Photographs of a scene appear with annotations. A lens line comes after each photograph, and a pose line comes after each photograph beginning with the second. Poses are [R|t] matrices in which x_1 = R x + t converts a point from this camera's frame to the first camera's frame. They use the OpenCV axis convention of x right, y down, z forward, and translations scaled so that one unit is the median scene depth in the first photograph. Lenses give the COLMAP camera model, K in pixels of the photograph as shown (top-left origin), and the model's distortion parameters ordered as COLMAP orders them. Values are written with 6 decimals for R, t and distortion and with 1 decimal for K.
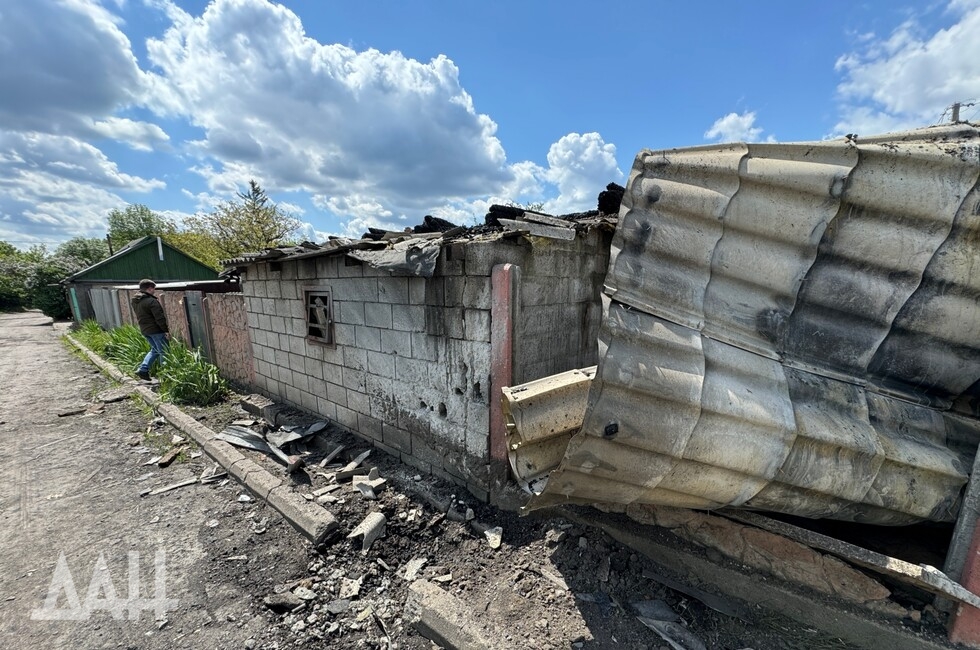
lens RADIAL K [[389.1, 0, 492.3], [0, 389.1, 368.6], [0, 0, 1]] dist [-0.002165, -0.000197]
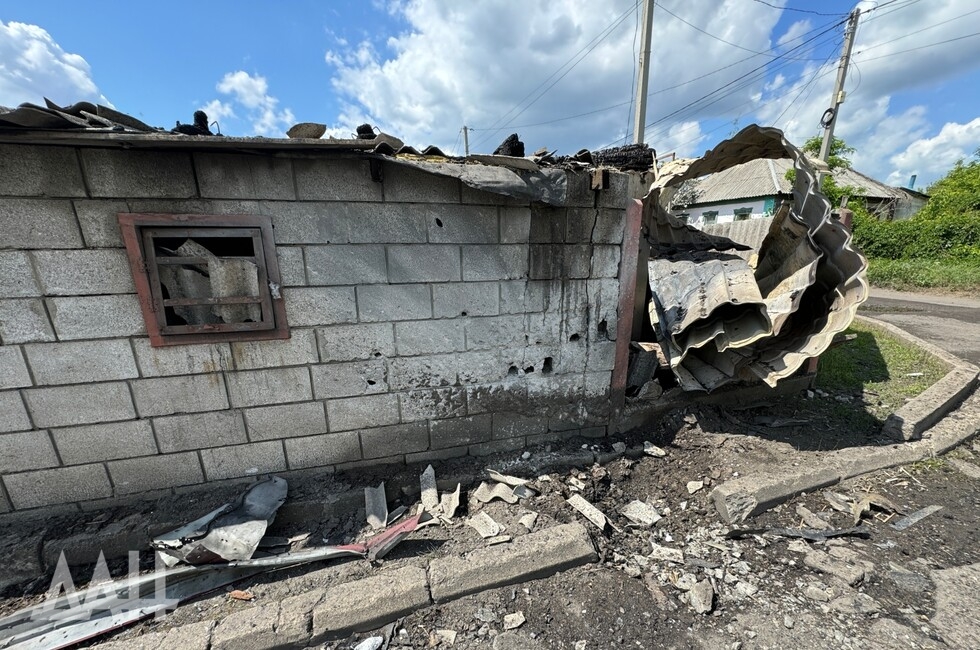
lens RADIAL K [[389.1, 0, 492.3], [0, 389.1, 368.6], [0, 0, 1]] dist [-0.002165, -0.000197]
pose [[0.536948, -0.246795, 0.806709, -0.929586], [0.187797, 0.967225, 0.170903, -0.063328], [-0.822447, 0.059732, 0.565697, 0.616640]]
